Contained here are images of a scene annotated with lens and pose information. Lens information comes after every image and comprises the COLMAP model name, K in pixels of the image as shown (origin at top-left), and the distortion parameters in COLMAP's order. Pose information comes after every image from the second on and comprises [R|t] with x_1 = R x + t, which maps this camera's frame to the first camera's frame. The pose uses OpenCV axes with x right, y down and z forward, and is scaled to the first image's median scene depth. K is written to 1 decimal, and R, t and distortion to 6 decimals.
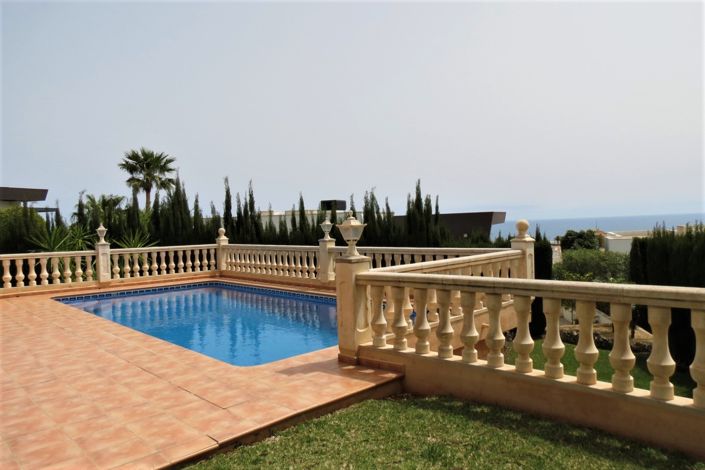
lens RADIAL K [[495.0, 0, 347.8], [0, 495.0, 231.7], [0, 0, 1]] dist [-0.034866, 0.001670]
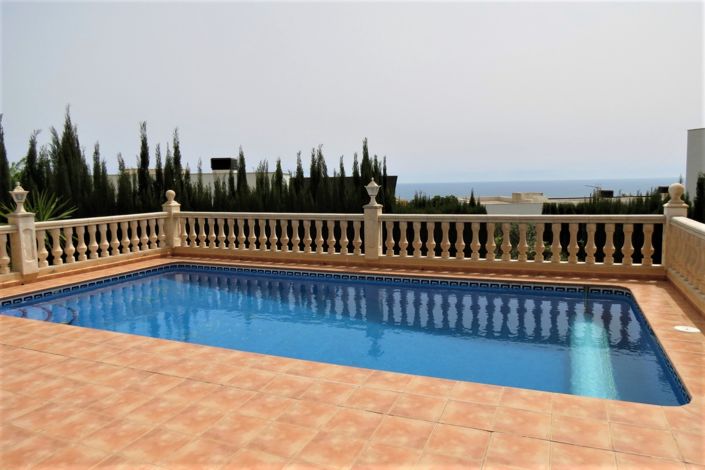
lens RADIAL K [[495.0, 0, 347.8], [0, 495.0, 231.7], [0, 0, 1]] dist [-0.034866, 0.001670]
pose [[0.917549, -0.025561, 0.396800, -0.306752], [-0.004077, 0.997274, 0.073670, -0.000711], [-0.397602, -0.069213, 0.914944, 0.214420]]
